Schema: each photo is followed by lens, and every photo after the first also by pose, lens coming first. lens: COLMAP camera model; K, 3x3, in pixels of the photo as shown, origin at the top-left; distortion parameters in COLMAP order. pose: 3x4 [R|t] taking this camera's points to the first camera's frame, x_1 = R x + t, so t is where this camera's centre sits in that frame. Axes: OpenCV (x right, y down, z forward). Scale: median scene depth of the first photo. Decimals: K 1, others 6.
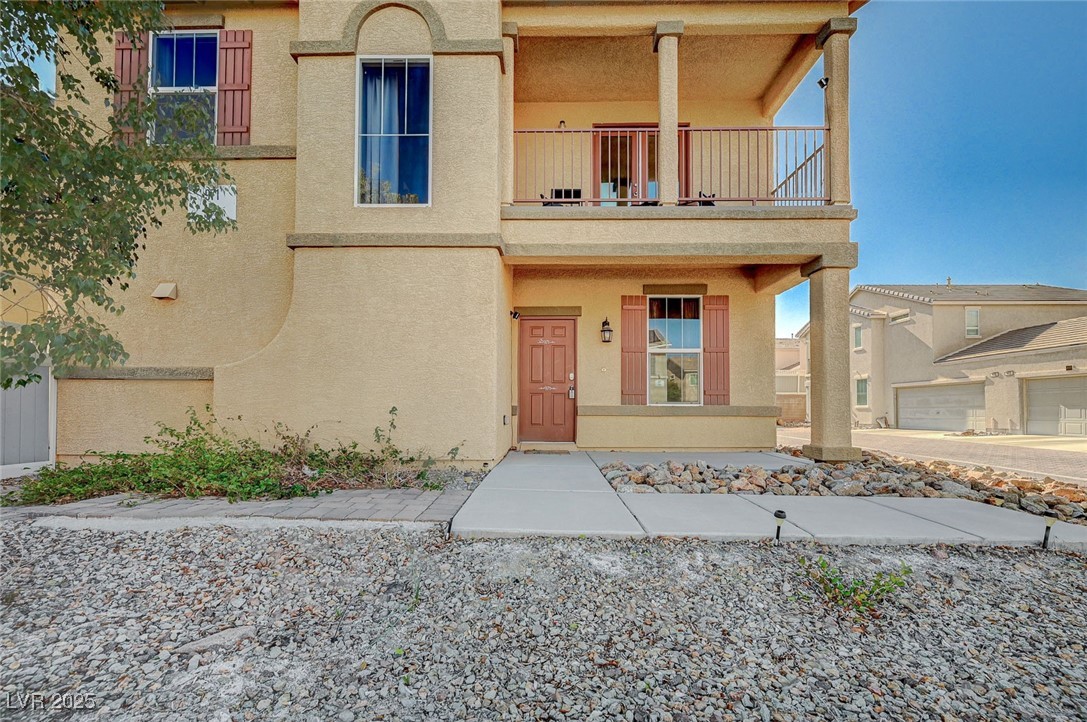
lens RADIAL K [[430.9, 0, 543.5], [0, 430.9, 361.0], [0, 0, 1]] dist [0.010935, 0.000033]
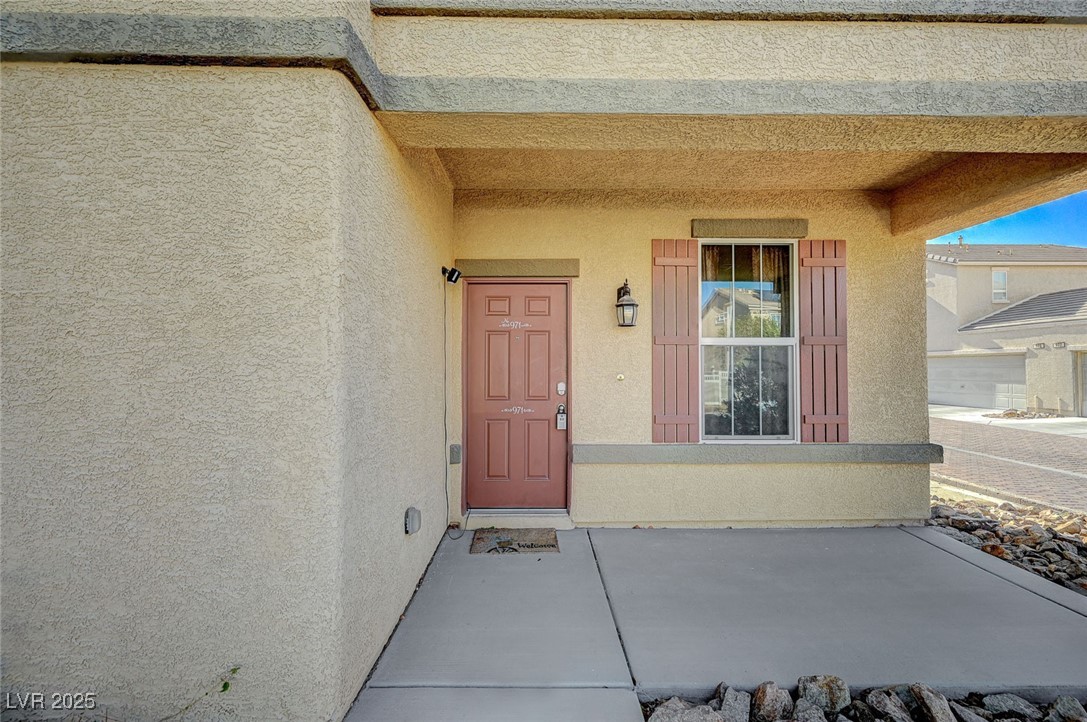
lens RADIAL K [[432.1, 0, 543.5], [0, 432.1, 361.0], [0, 0, 1]] dist [0.000203, -0.000022]
pose [[0.999458, -0.005345, 0.032475, 0.024394], [0.002492, 0.996183, 0.087255, -0.046485], [-0.032818, -0.087127, 0.995656, 0.446749]]
